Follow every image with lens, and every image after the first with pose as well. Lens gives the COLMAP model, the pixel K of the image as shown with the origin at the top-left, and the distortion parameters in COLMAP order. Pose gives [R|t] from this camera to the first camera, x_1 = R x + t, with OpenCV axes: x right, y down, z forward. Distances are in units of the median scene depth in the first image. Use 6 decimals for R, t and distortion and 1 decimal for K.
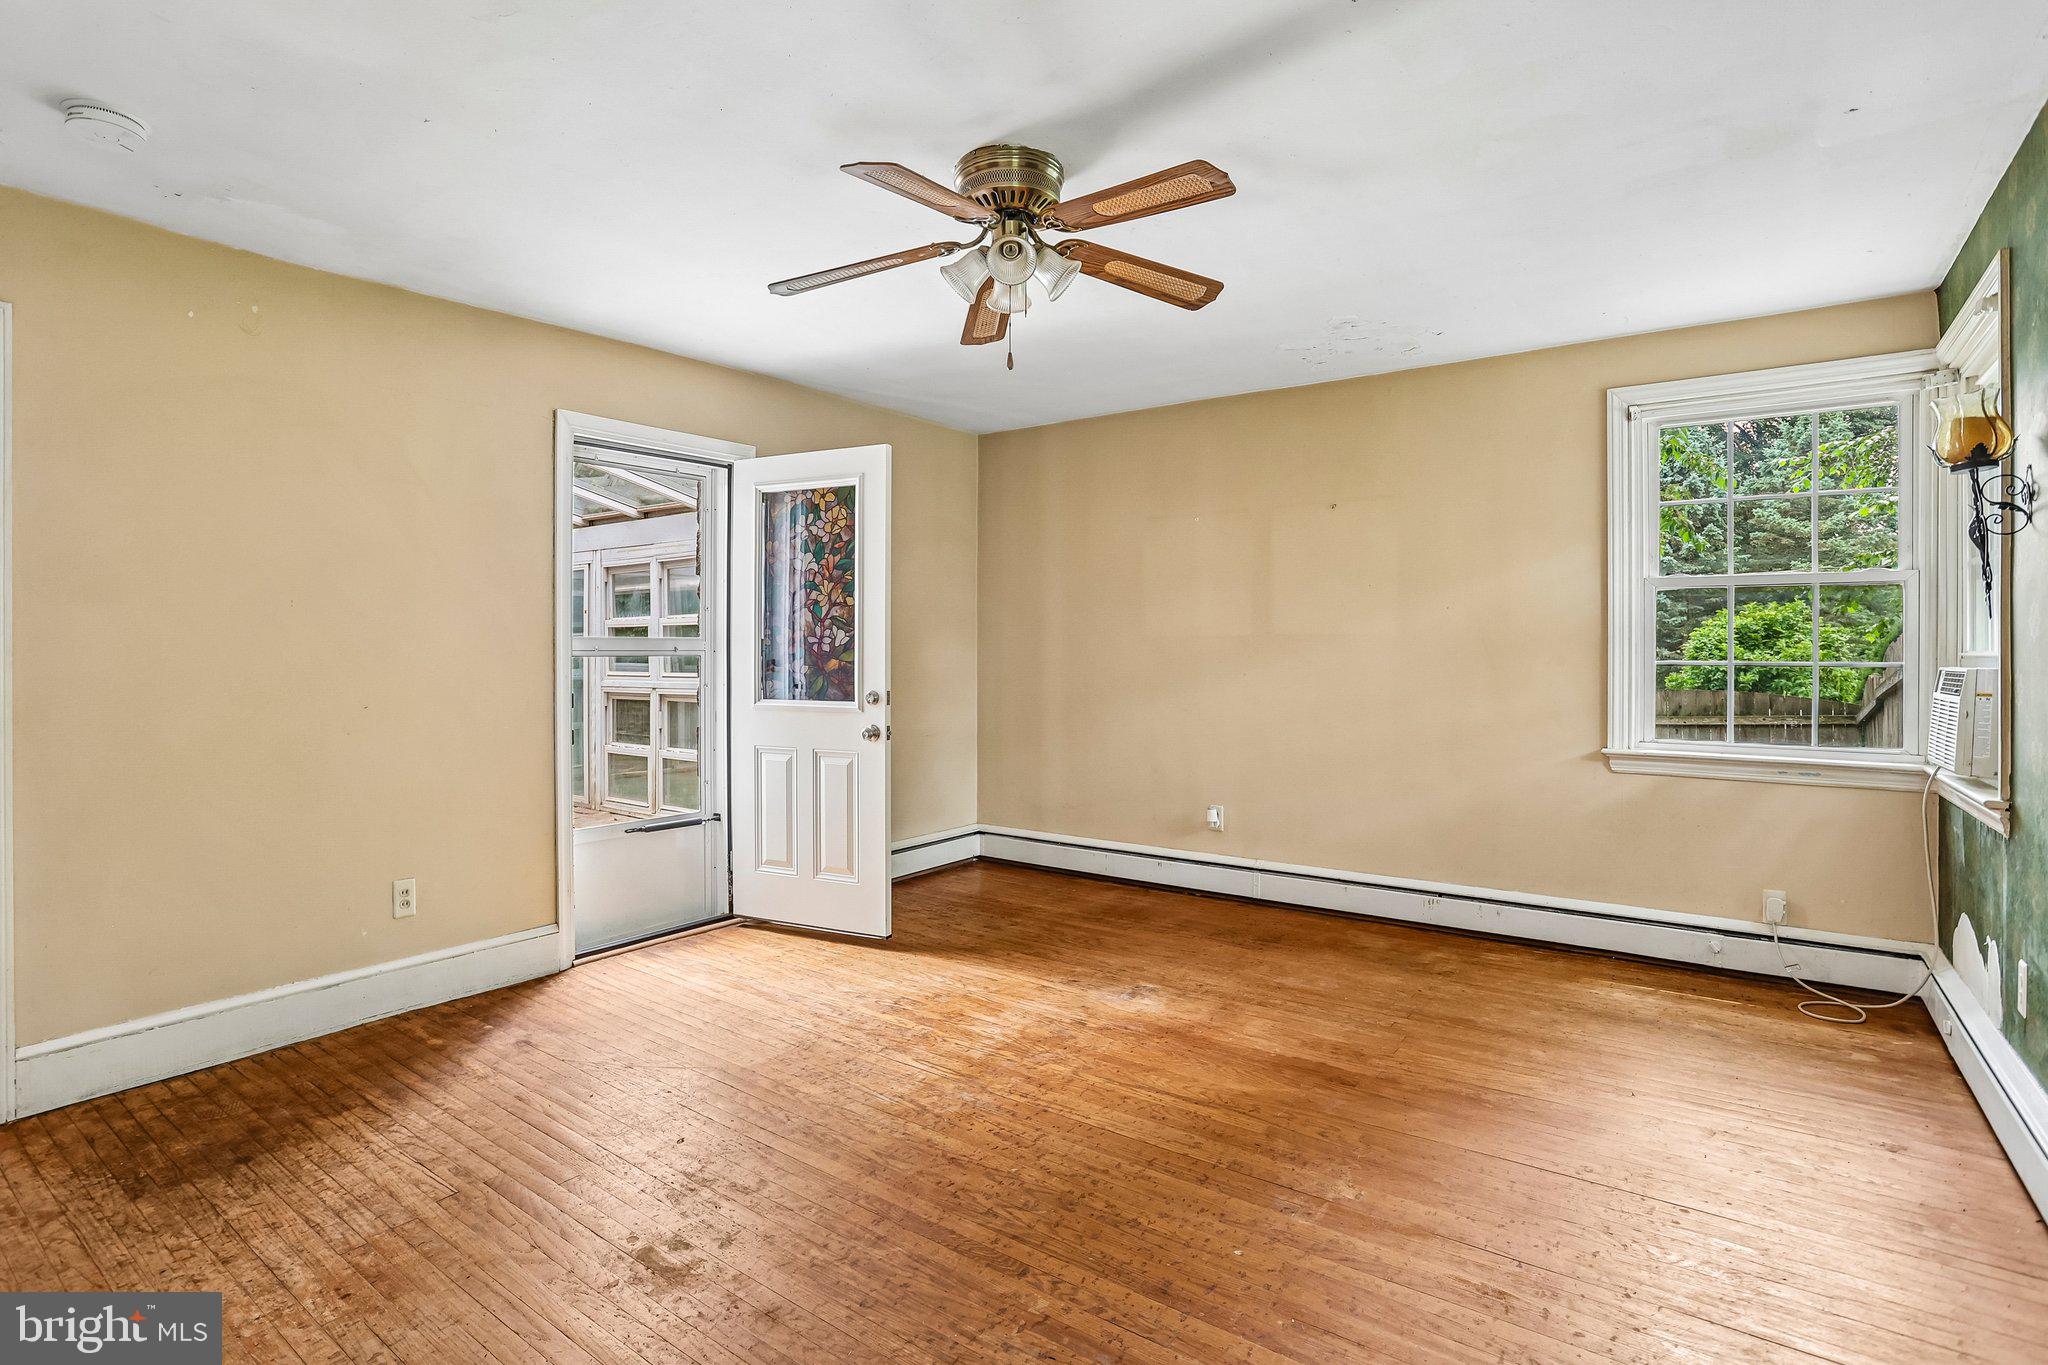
lens RADIAL K [[1005.5, 0, 1007.1], [0, 1005.5, 659.3], [0, 0, 1]] dist [-0.073979, 0.031232]
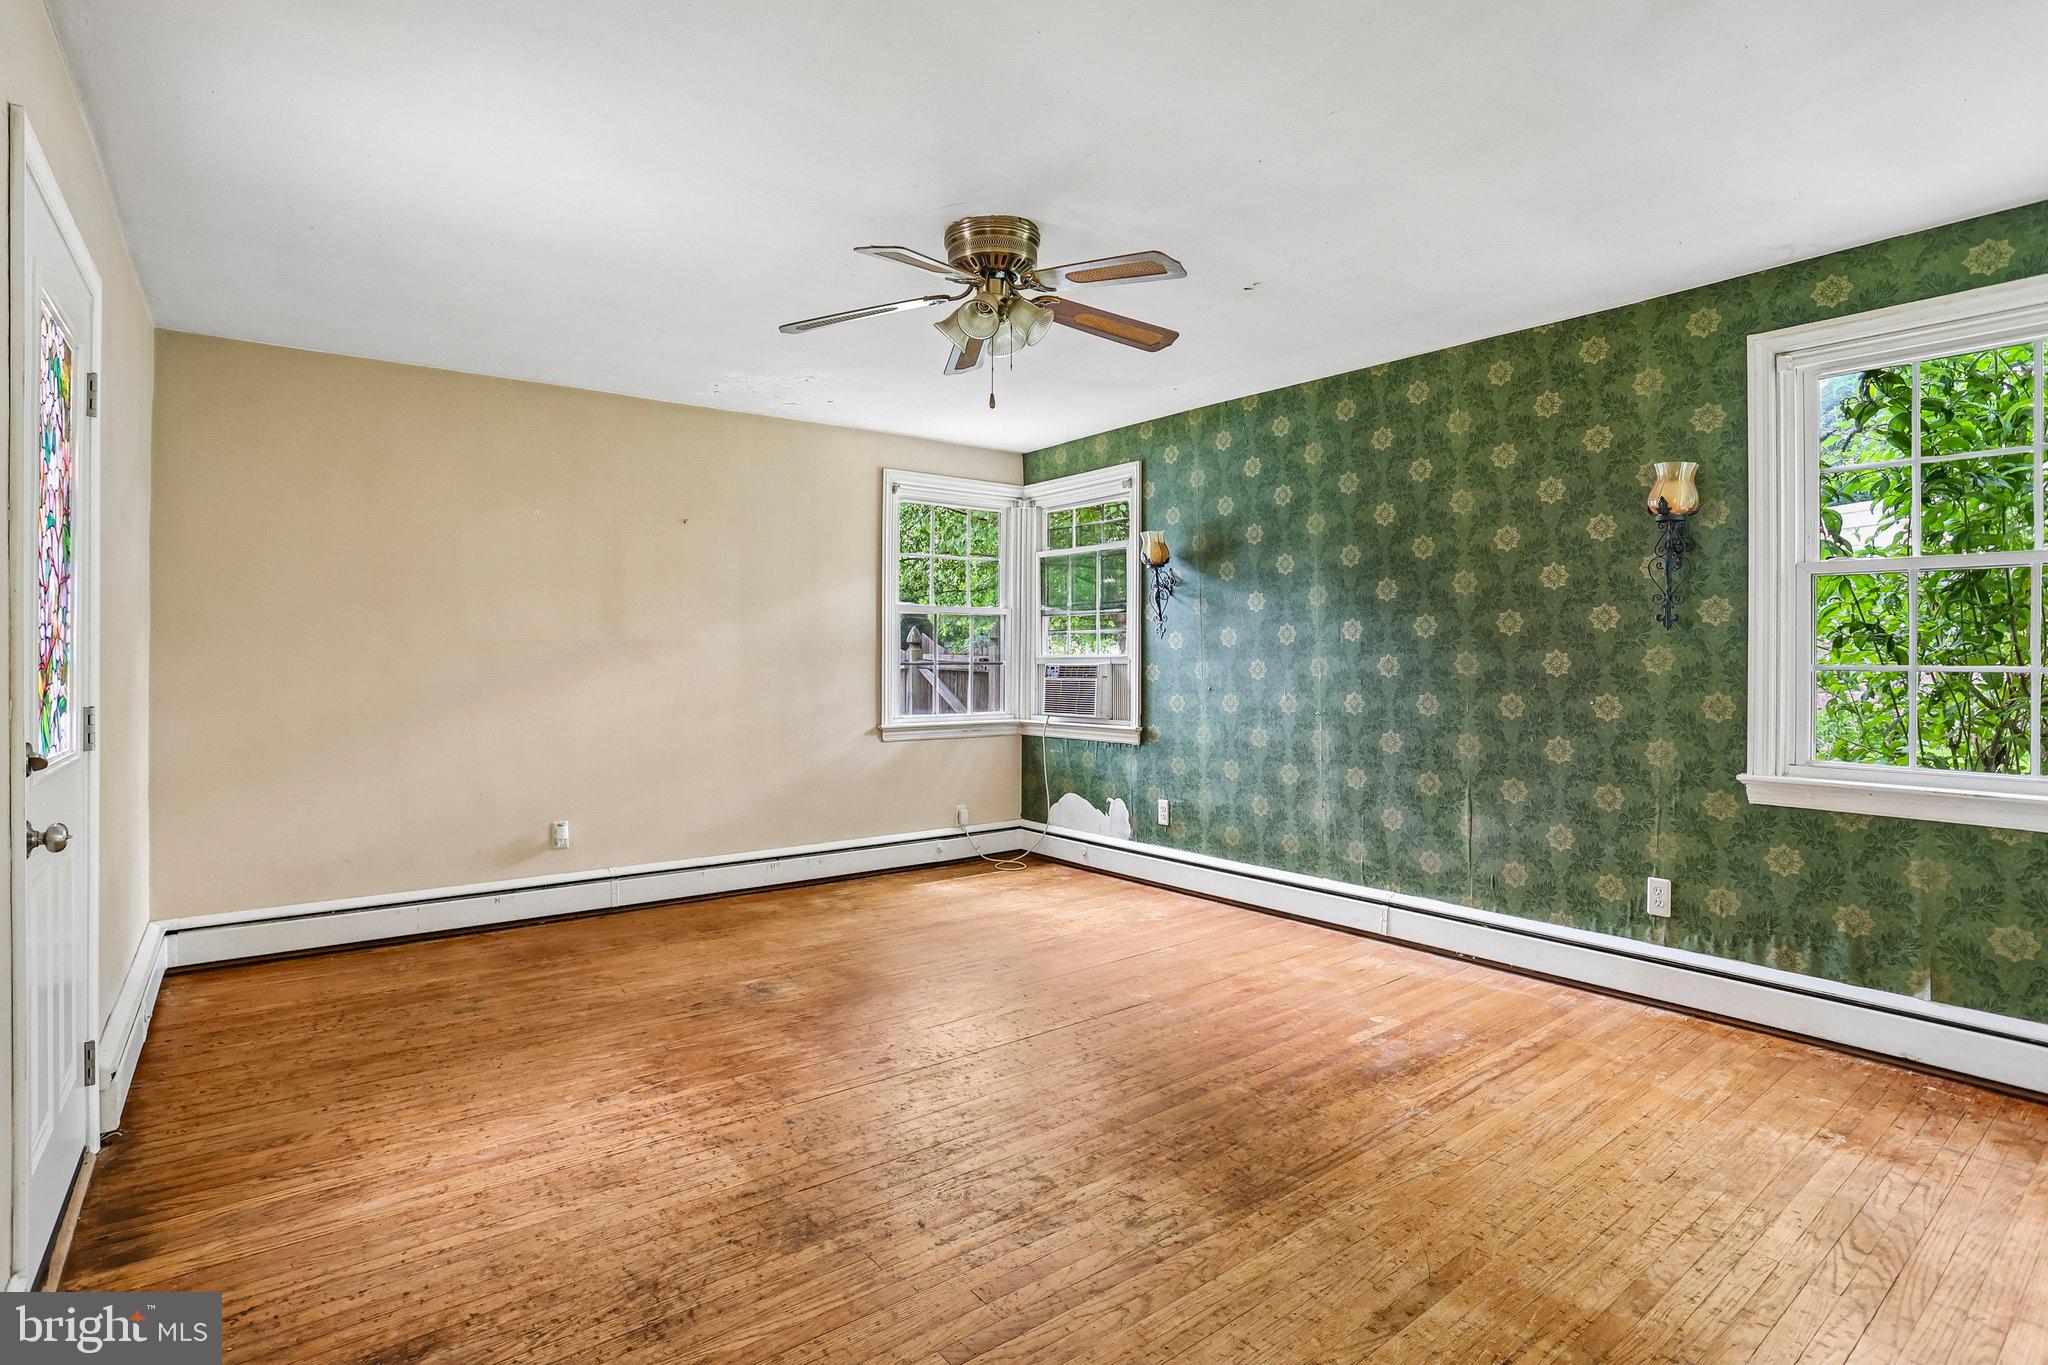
lens RADIAL K [[1005.5, 0, 1007.1], [0, 1005.5, 659.3], [0, 0, 1]] dist [-0.073979, 0.031232]
pose [[0.273987, -0.003124, 0.961728, -0.894386], [0.010033, 0.999950, 0.000390, -0.001835], [-0.961681, 0.009542, 0.274005, 0.542329]]
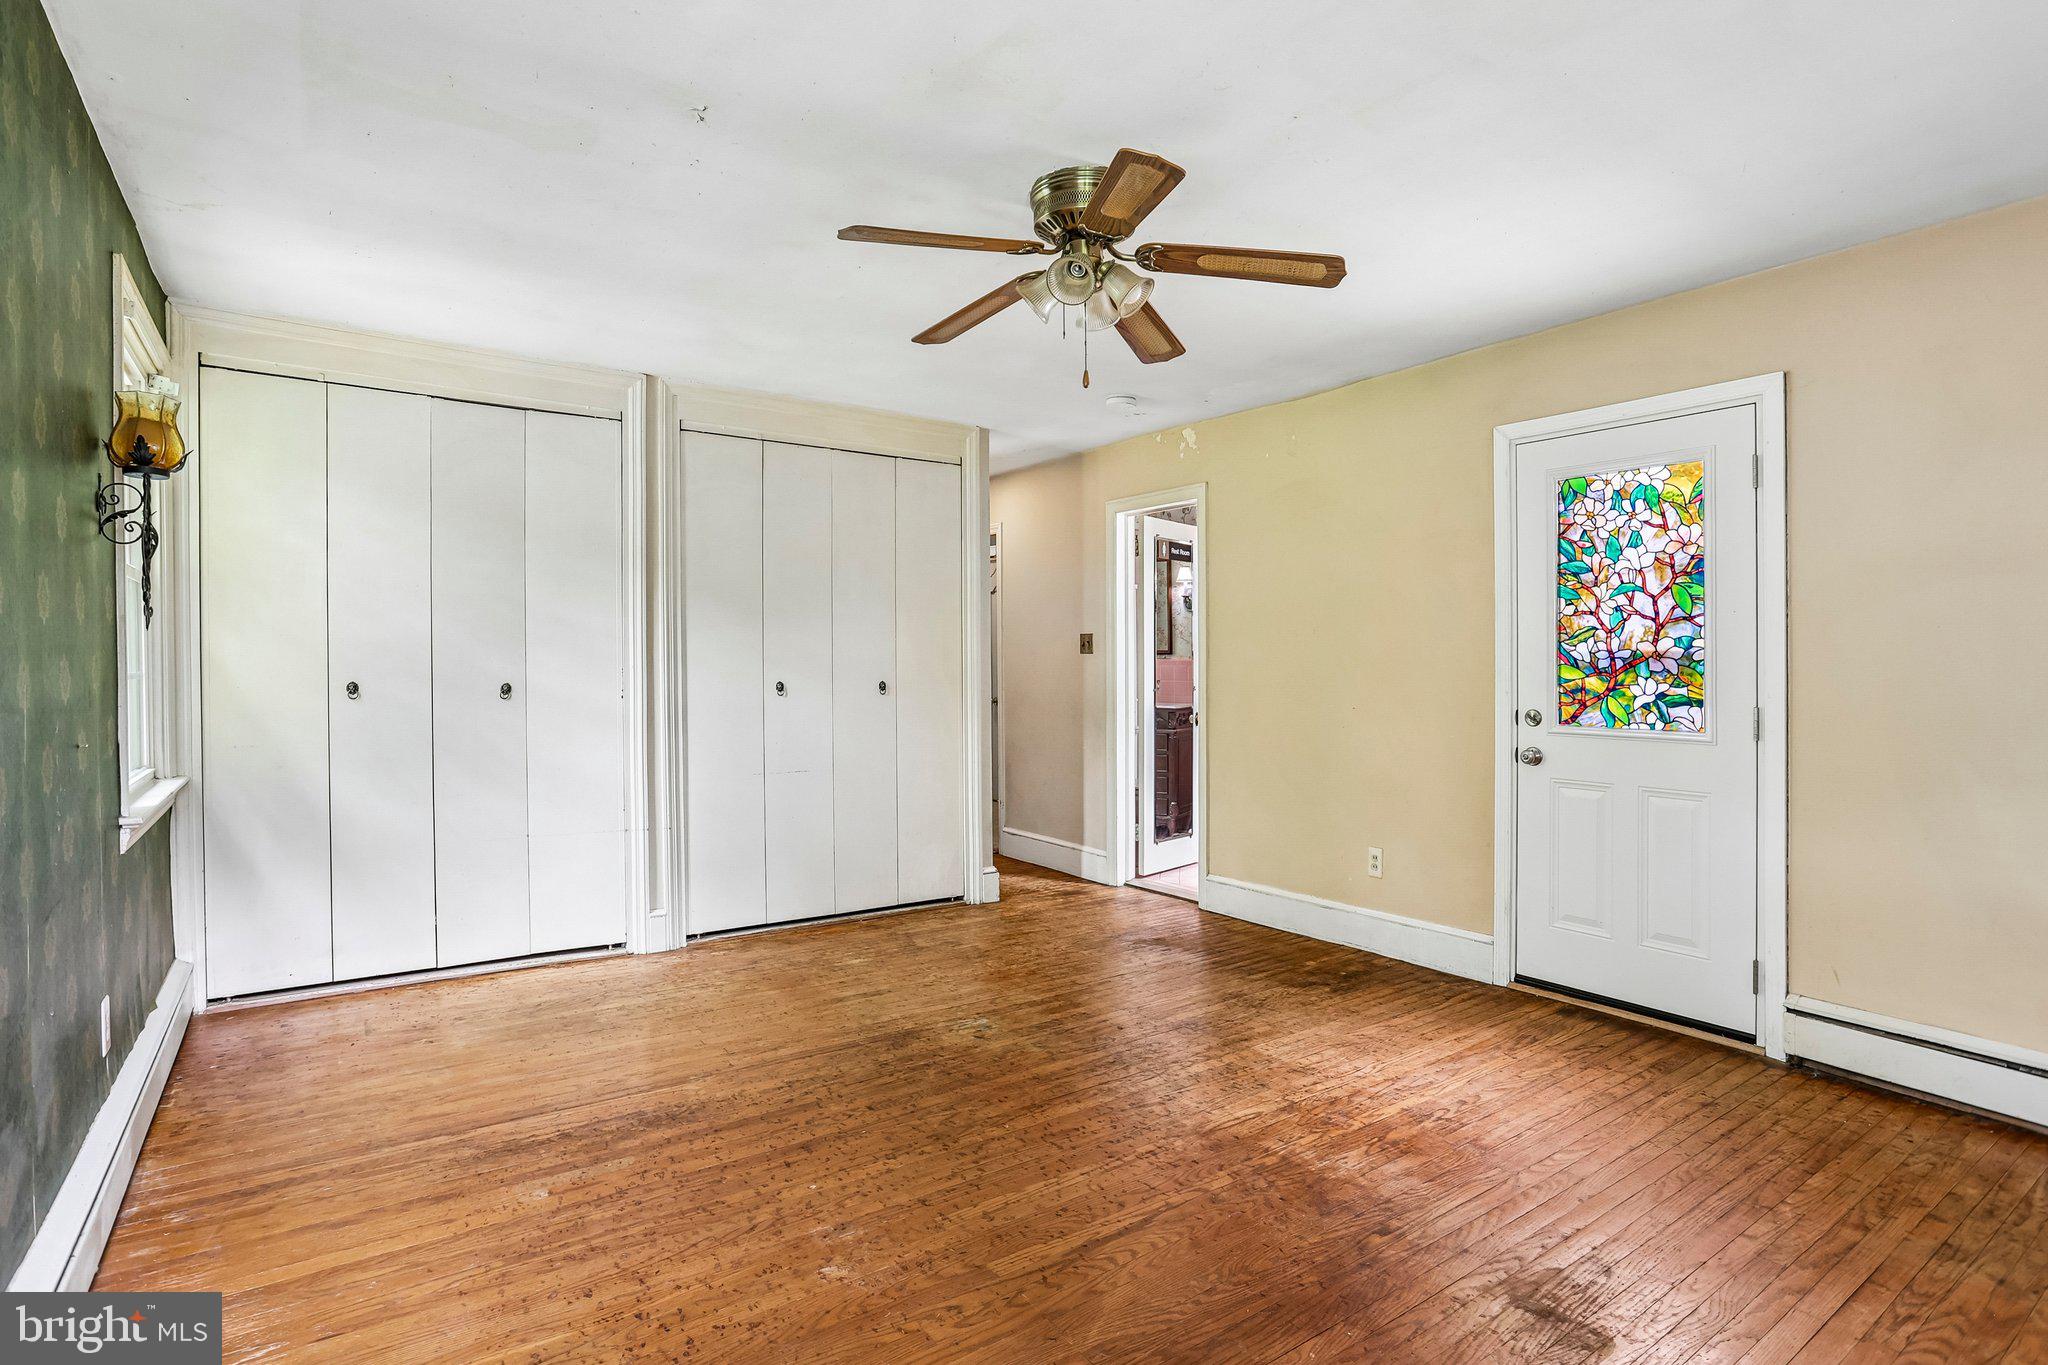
lens RADIAL K [[1024.0, 0, 1001.1], [0, 1024.0, 656.3], [0, 0, 1]] dist [-0.062365, 0.030071]
pose [[-0.318145, -0.006448, -0.948020, 0.828132], [-0.014932, 0.999887, -0.001790, -0.014068], [0.947924, 0.013586, -0.318205, 1.010322]]
